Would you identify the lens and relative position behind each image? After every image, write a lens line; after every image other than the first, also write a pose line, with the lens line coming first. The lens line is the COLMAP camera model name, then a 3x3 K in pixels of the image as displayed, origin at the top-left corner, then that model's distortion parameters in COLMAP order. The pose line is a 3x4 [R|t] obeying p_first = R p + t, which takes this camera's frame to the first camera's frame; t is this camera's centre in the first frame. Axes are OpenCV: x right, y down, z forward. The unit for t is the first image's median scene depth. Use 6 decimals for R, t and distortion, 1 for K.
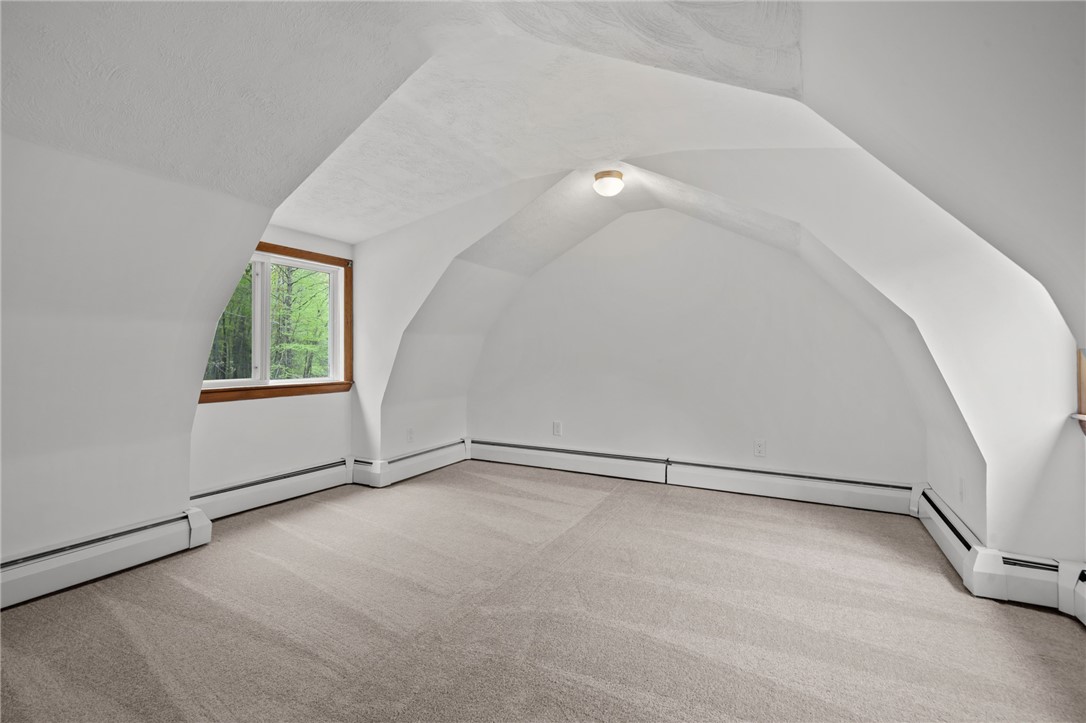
lens RADIAL K [[478.4, 0, 534.7], [0, 478.4, 349.6], [0, 0, 1]] dist [0.000642, 0.000063]
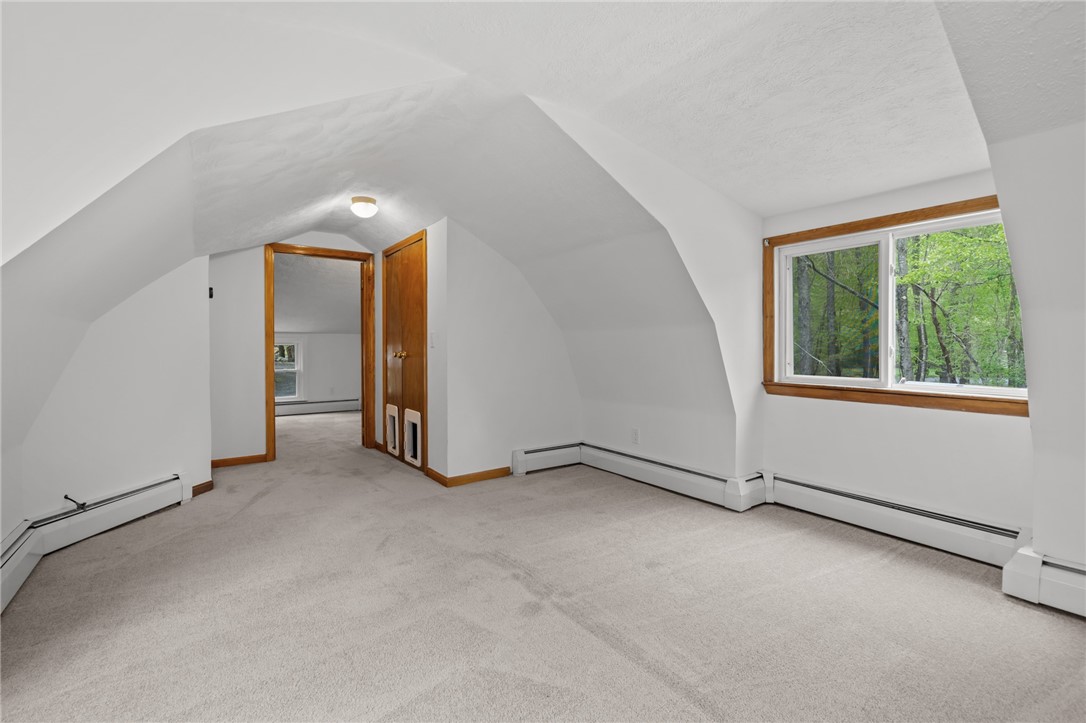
lens RADIAL K [[478.4, 0, 534.7], [0, 478.4, 349.6], [0, 0, 1]] dist [0.000642, 0.000063]
pose [[-0.440040, 0.002286, -0.897975, 0.470561], [0.000798, 0.999997, 0.002155, 0.005614], [0.897978, 0.000232, -0.440040, 0.862517]]
